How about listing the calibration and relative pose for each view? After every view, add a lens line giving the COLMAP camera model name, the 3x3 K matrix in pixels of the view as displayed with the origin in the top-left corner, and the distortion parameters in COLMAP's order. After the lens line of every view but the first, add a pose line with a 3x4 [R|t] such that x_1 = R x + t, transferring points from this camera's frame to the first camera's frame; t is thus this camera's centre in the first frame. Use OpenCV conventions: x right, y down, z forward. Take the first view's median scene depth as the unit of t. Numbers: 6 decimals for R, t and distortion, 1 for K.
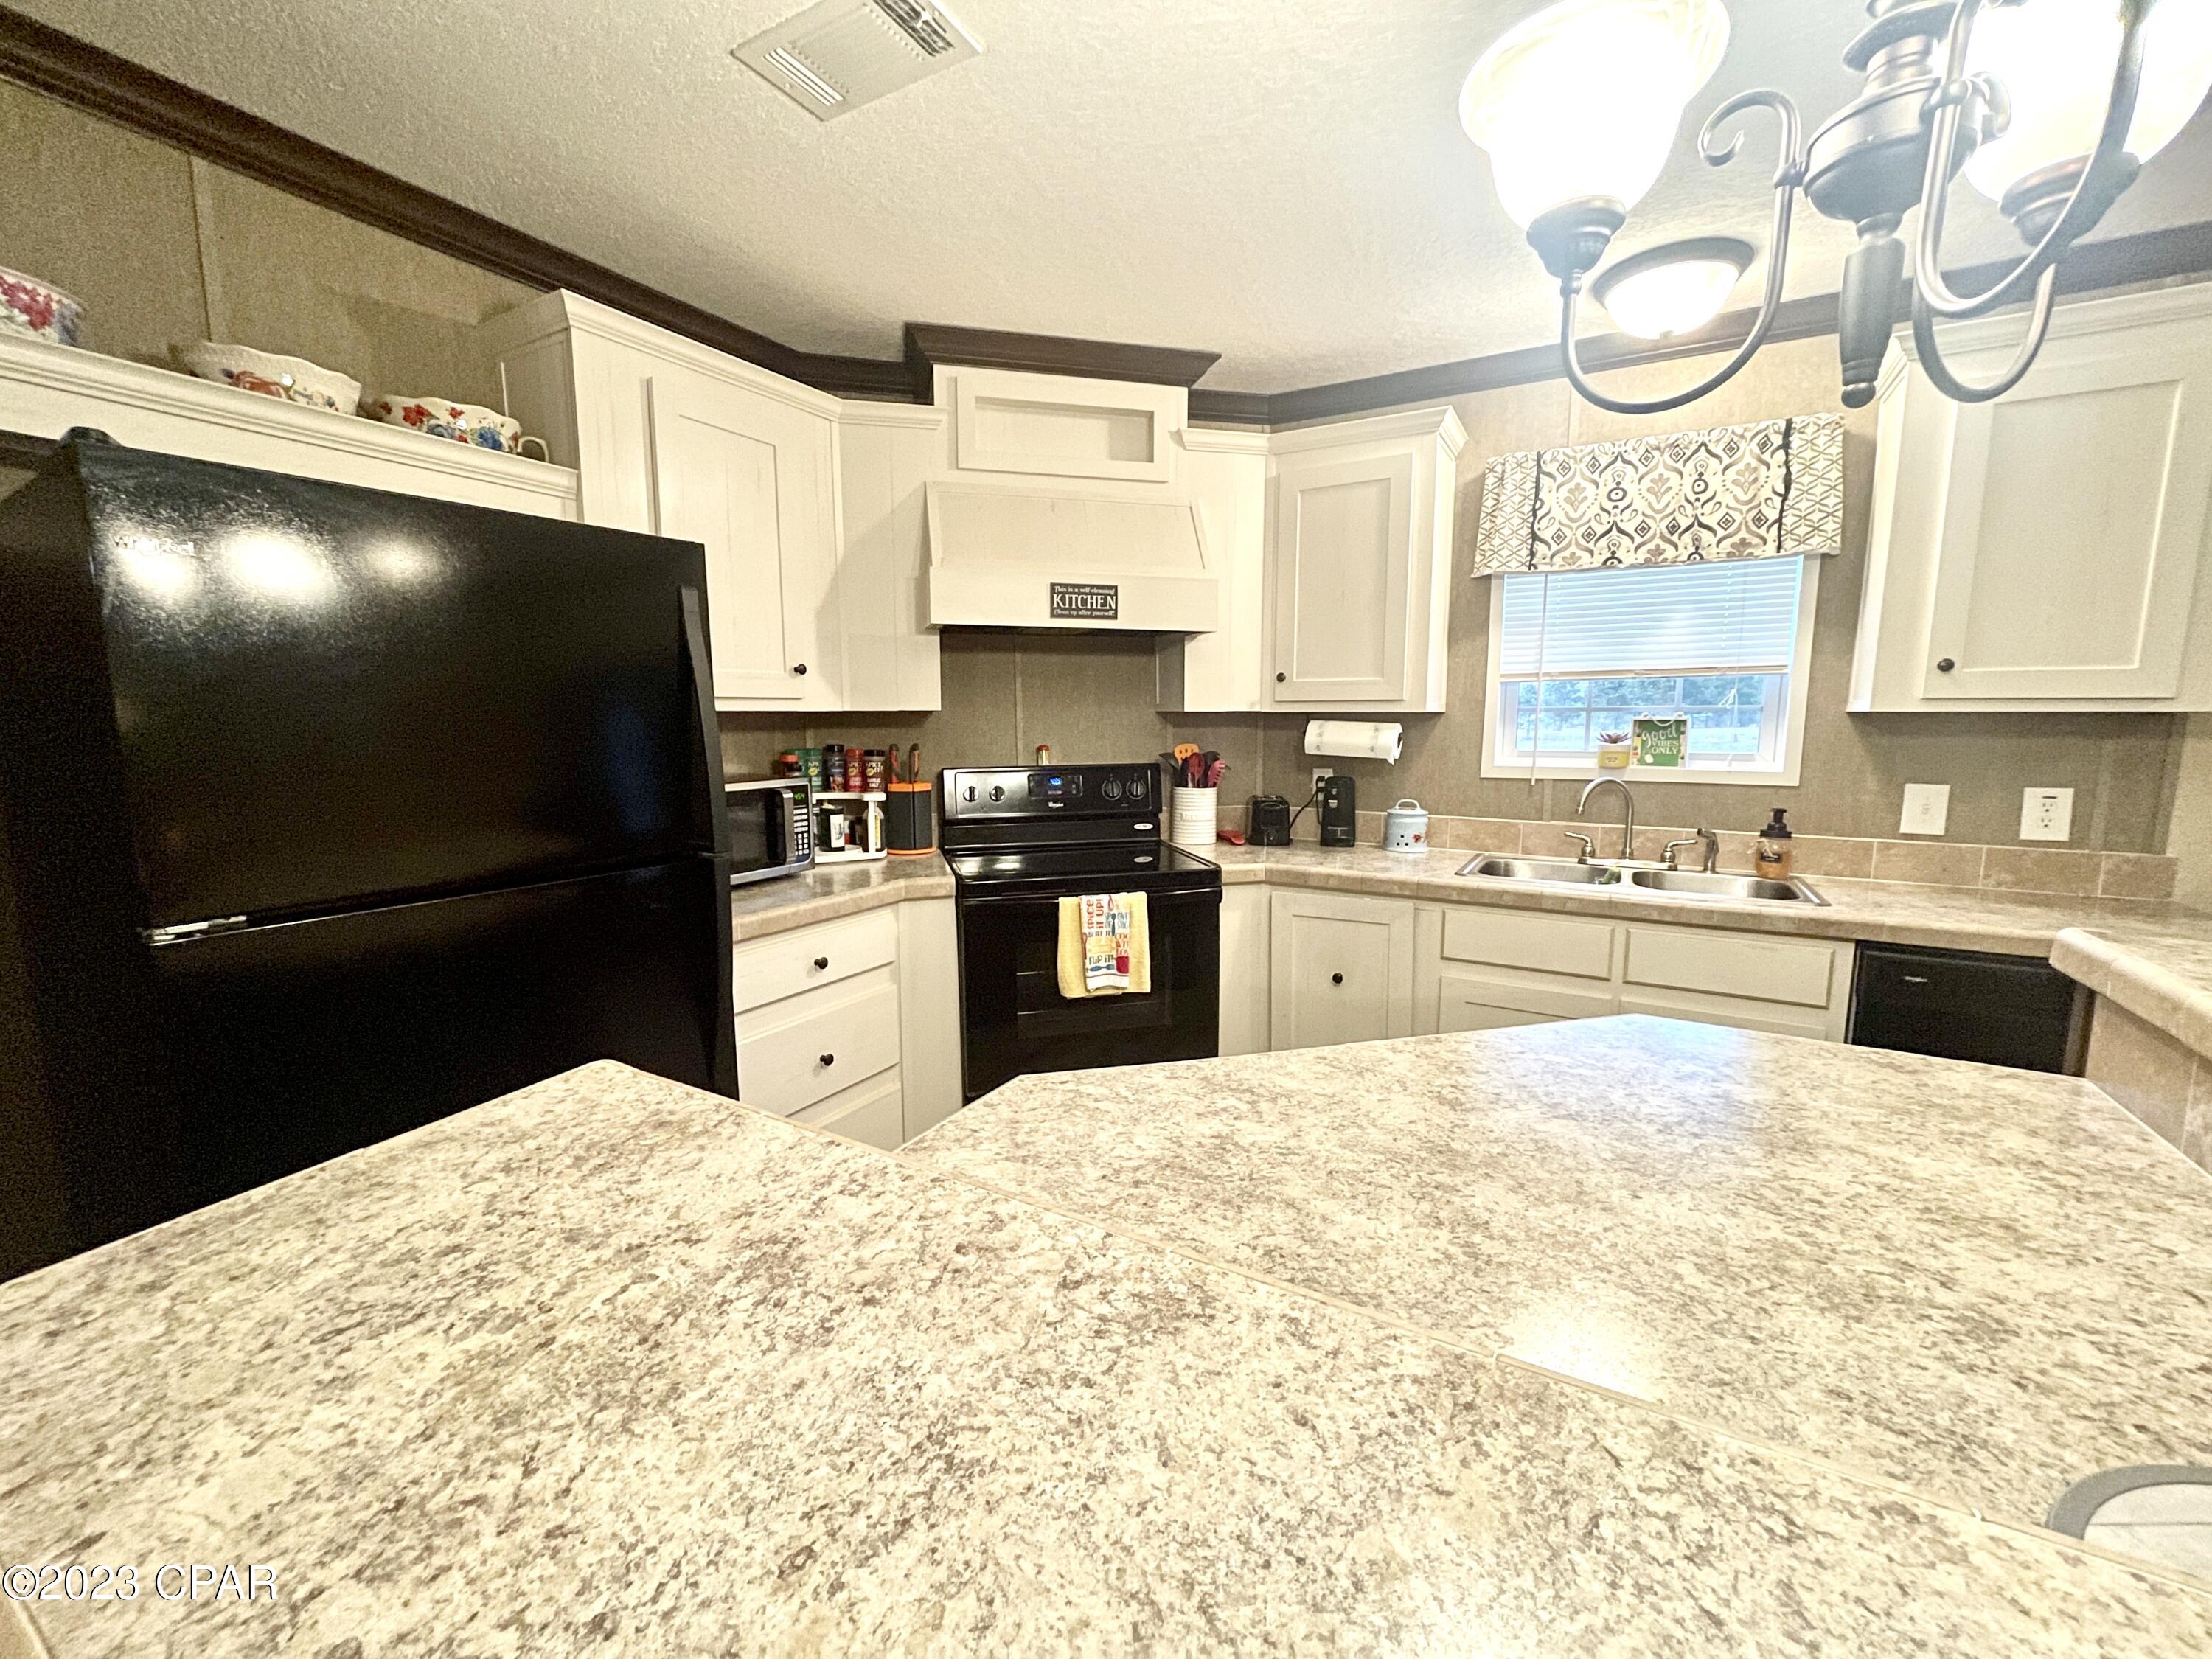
lens RADIAL K [[891.1, 0, 1100.3], [0, 891.1, 827.8], [0, 0, 1]] dist [-0.000806, -0.000942]
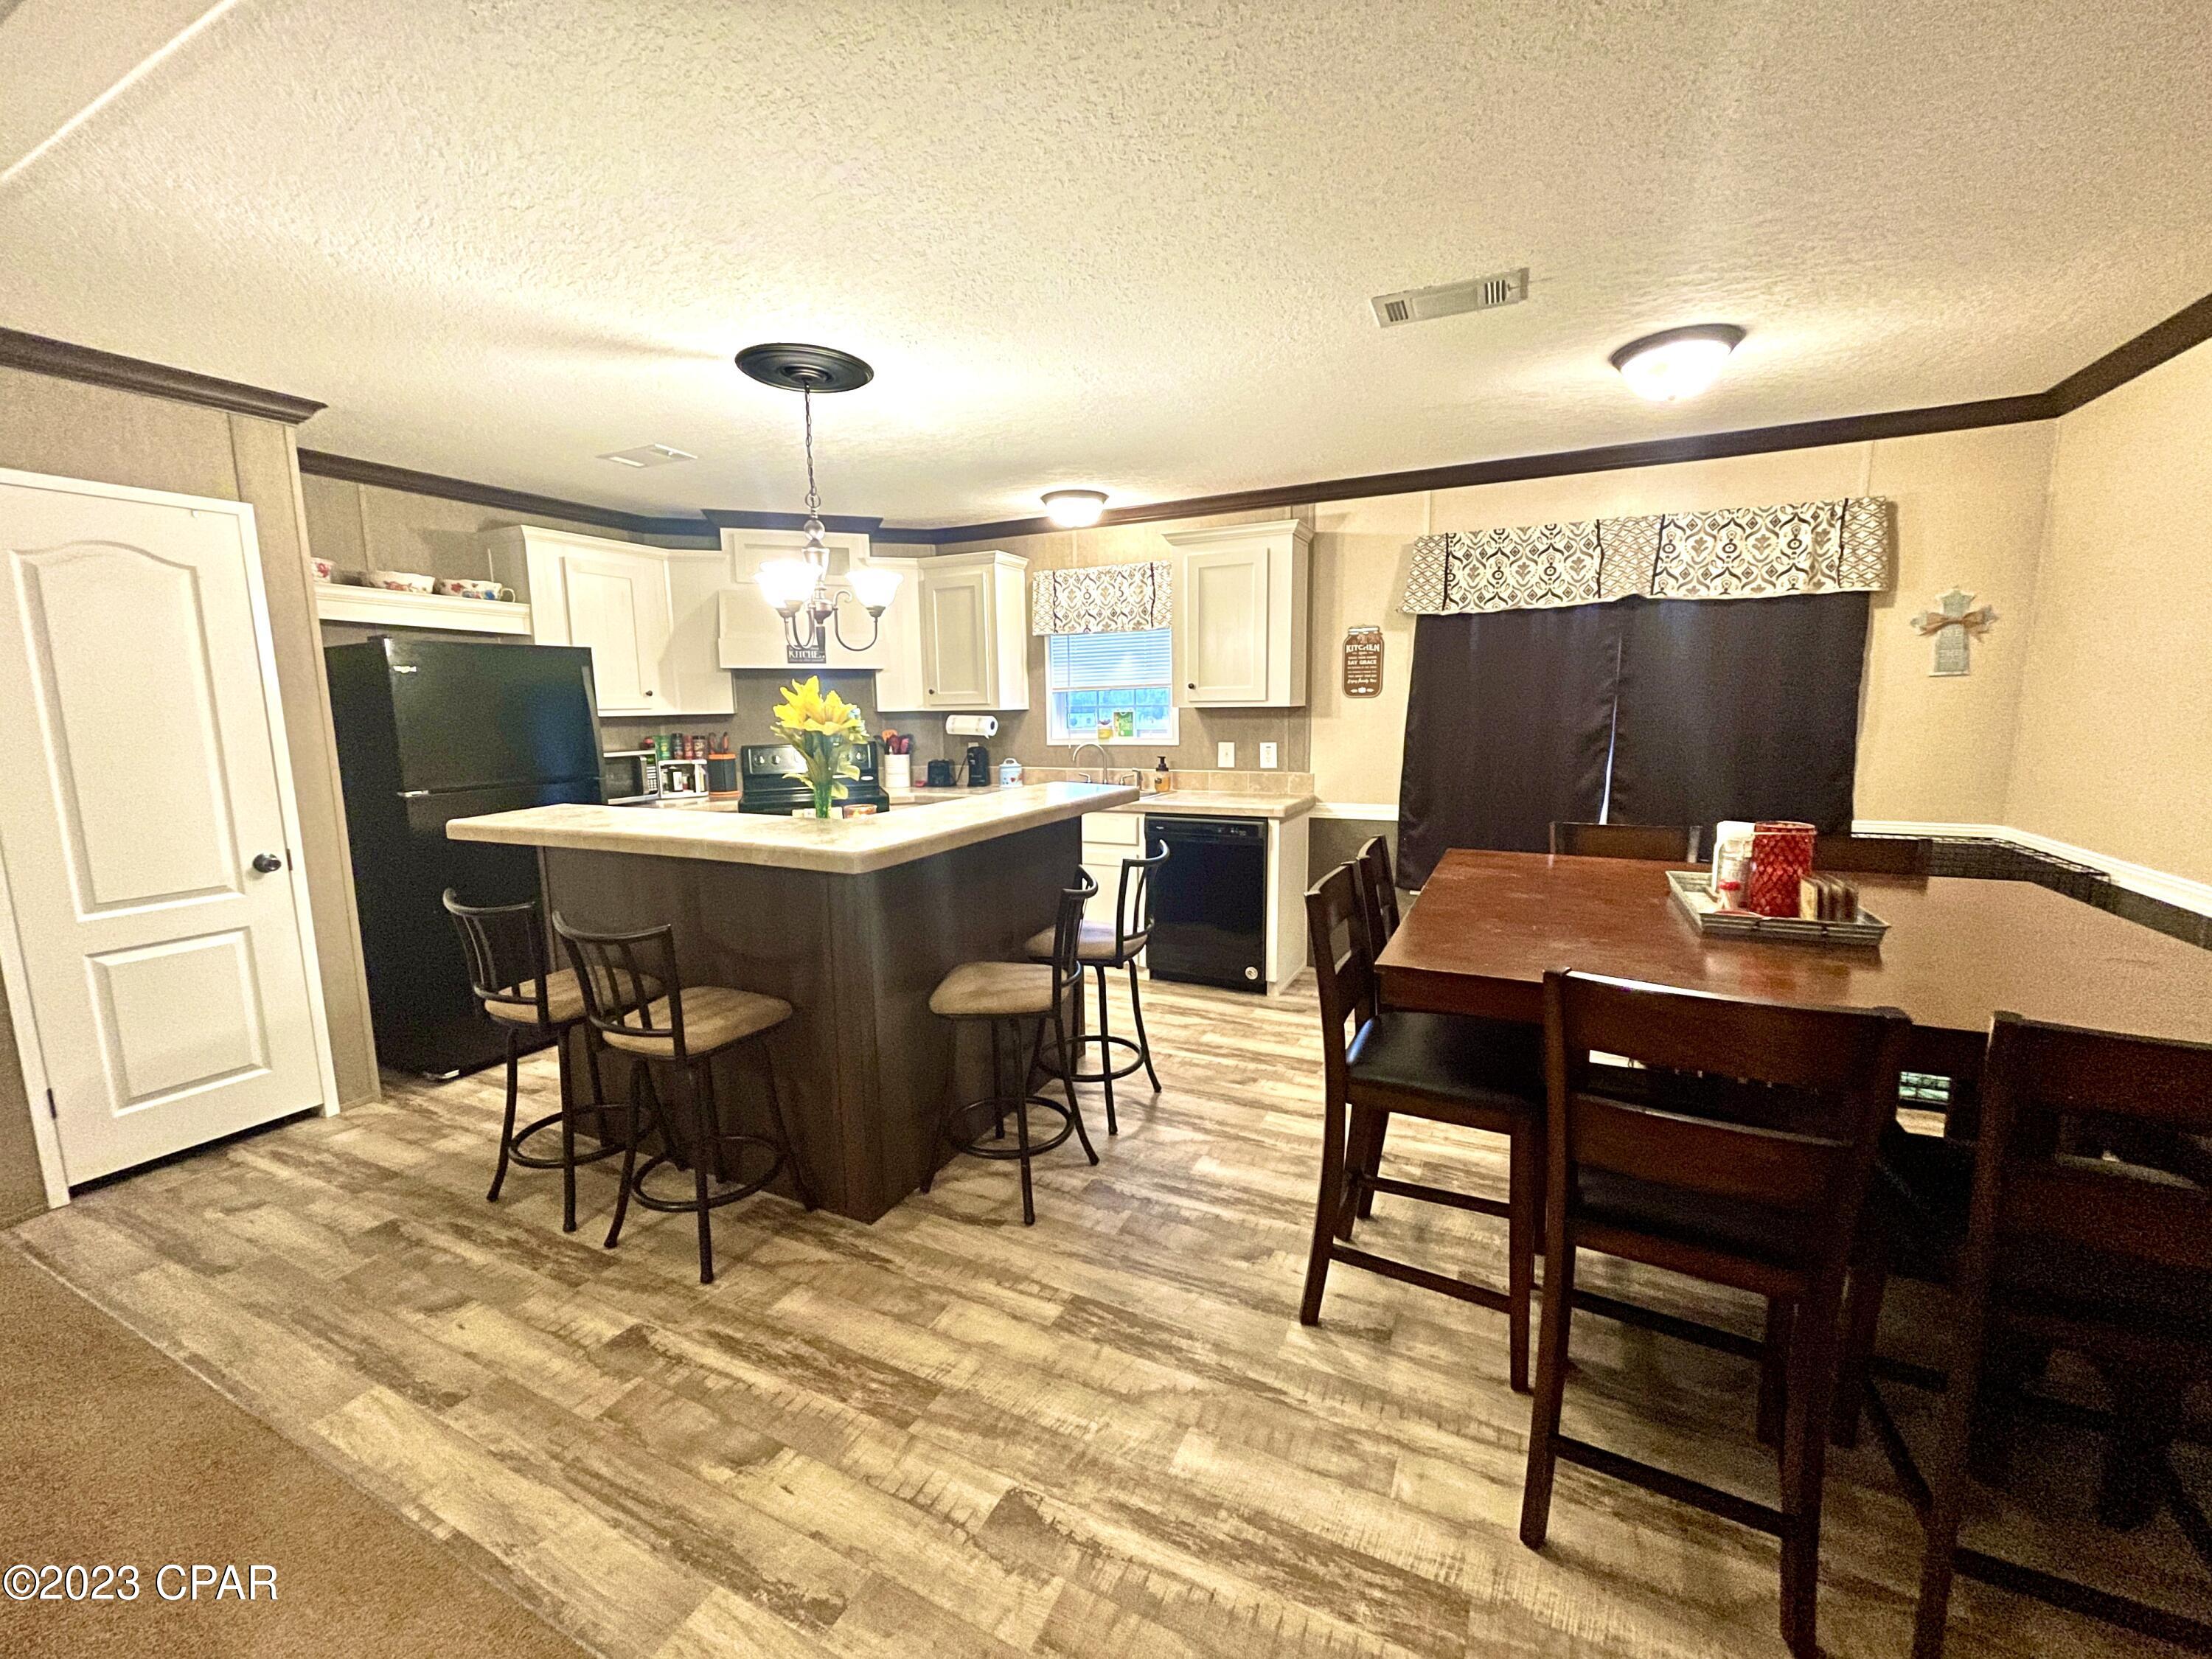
lens RADIAL K [[891.1, 0, 1102.2], [0, 891.1, 827.9], [0, 0, 1]] dist [-0.000806, -0.000942]
pose [[0.996486, -0.026246, 0.079539, 0.429329], [0.025474, 0.999618, 0.010701, 0.104005], [-0.079790, -0.008637, 0.996774, -0.895046]]
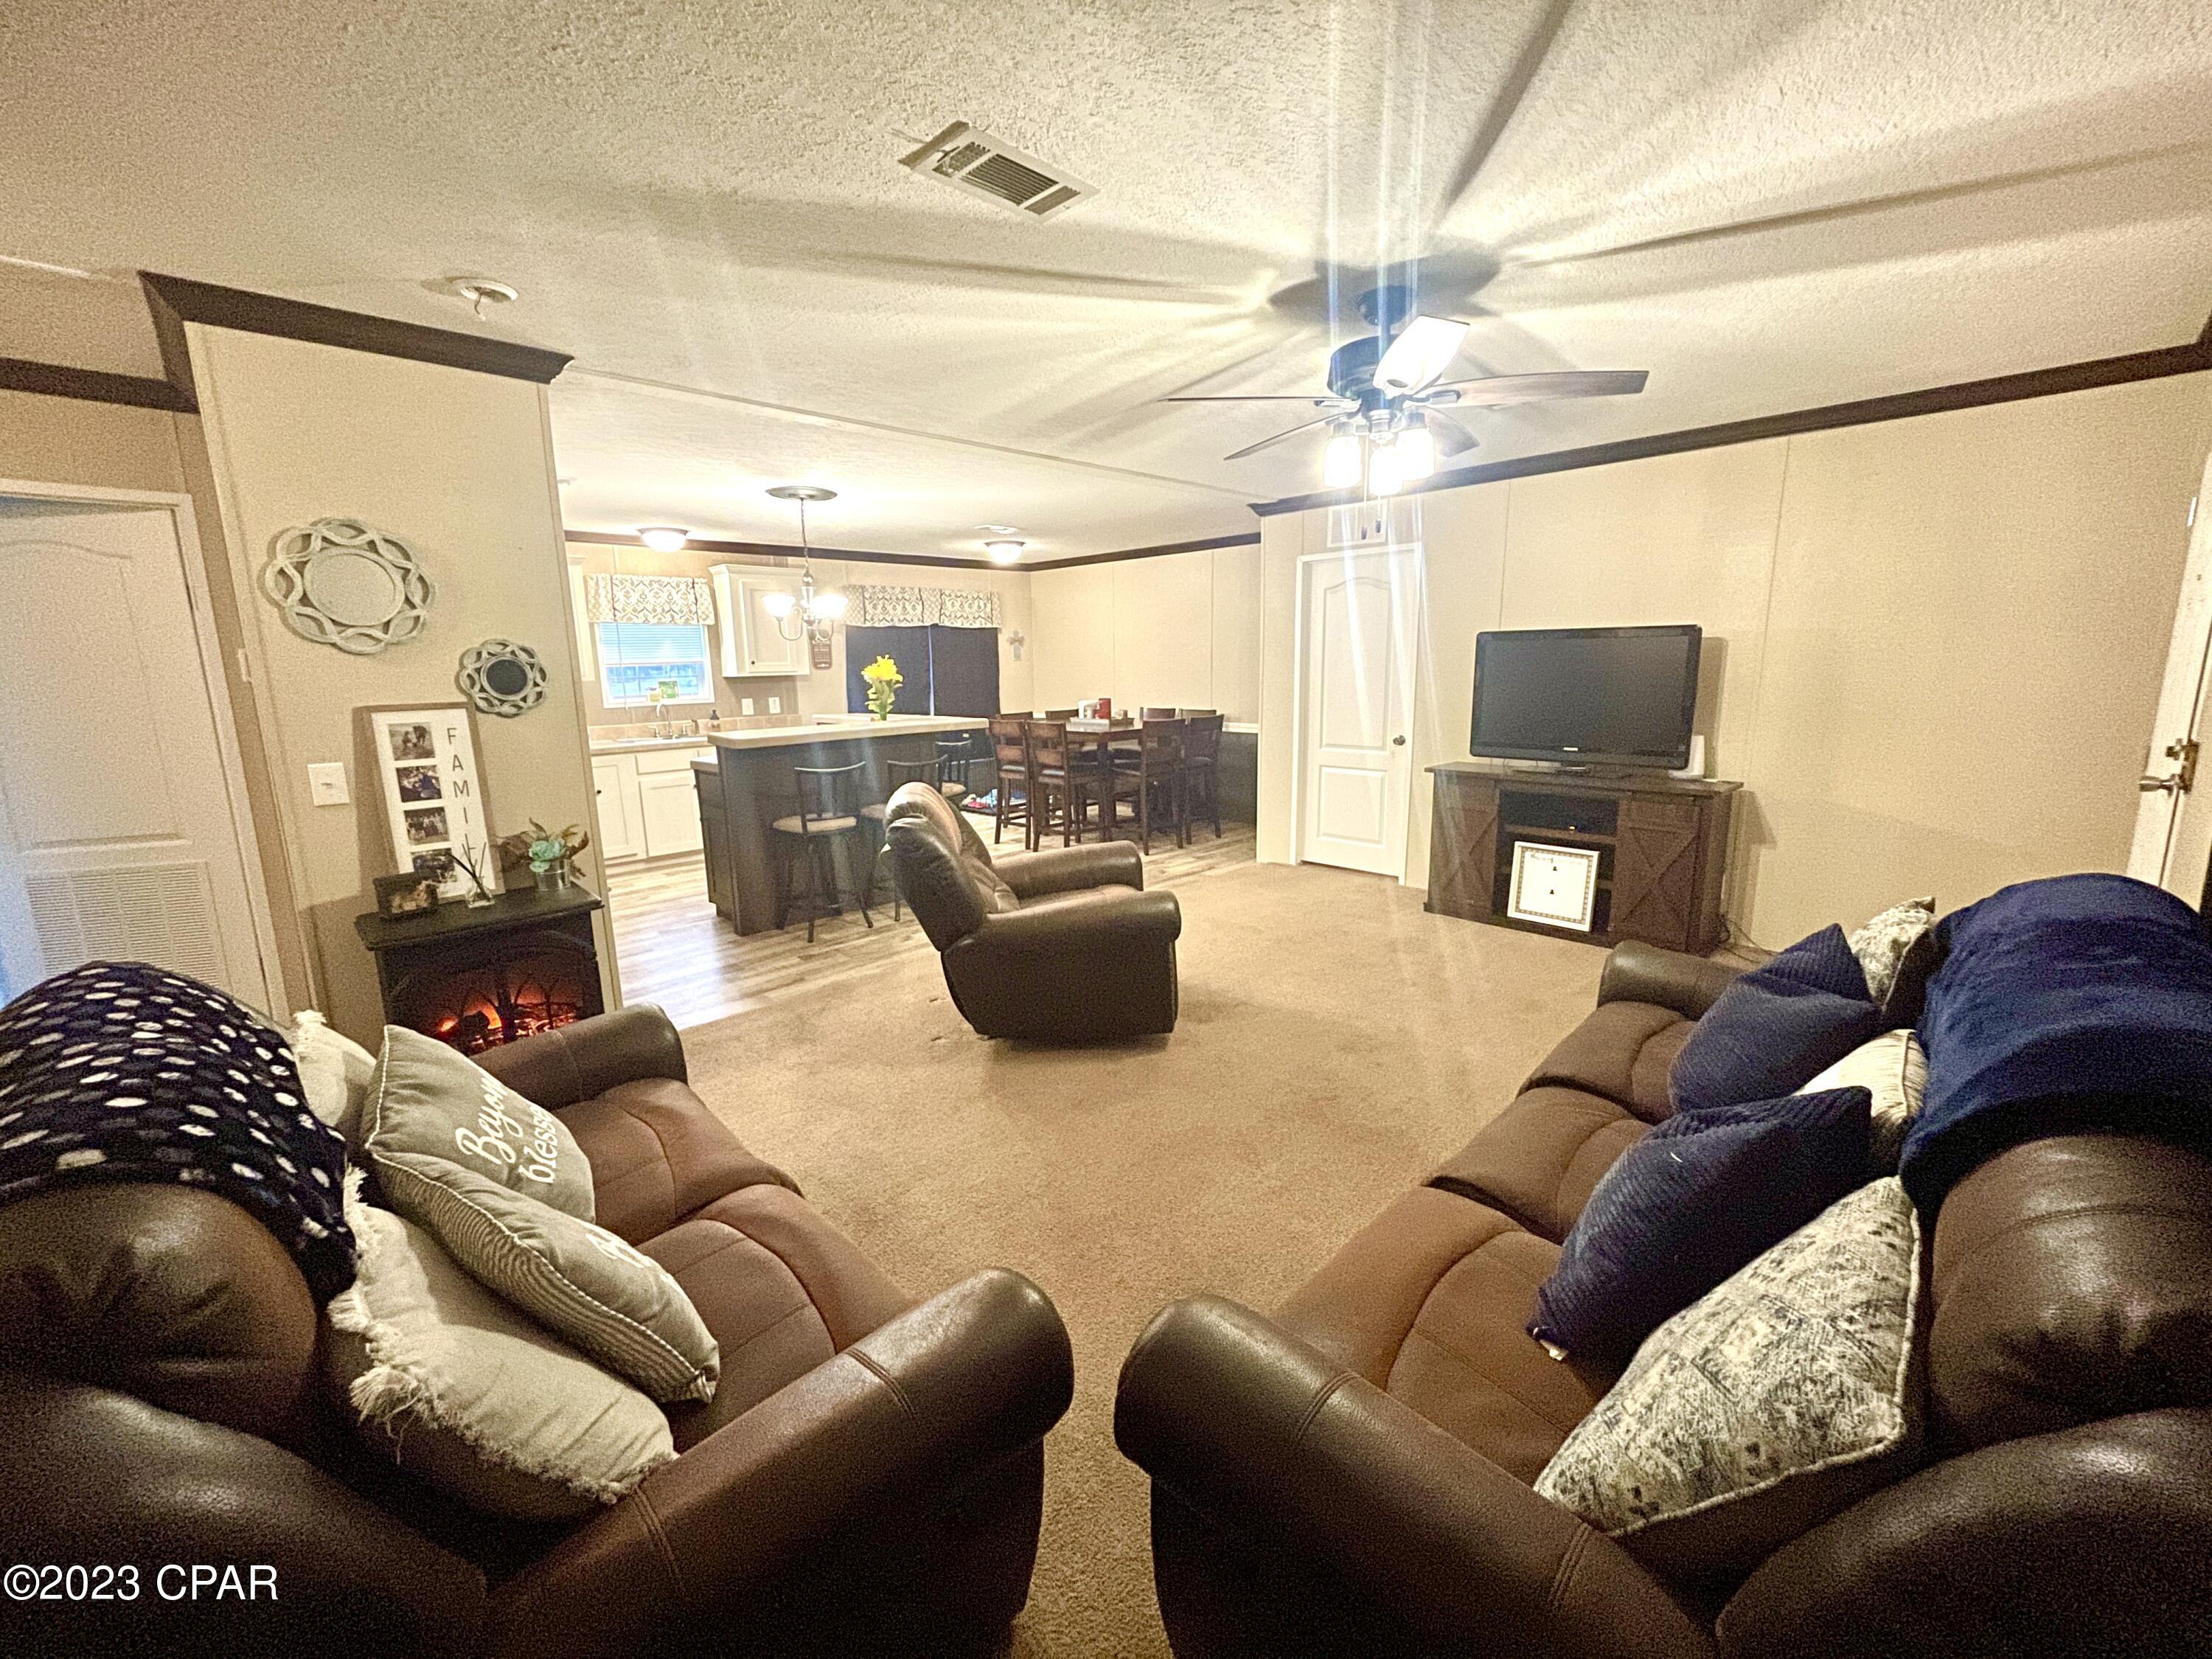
lens RADIAL K [[891.1, 0, 1103.9], [0, 891.1, 829.3], [0, 0, 1]] dist [-0.000806, -0.000942]
pose [[0.258429, -0.183718, 0.948400, -1.649524], [0.146780, 0.977818, 0.149421, 0.105235], [-0.954814, 0.100592, 0.279663, -0.949424]]
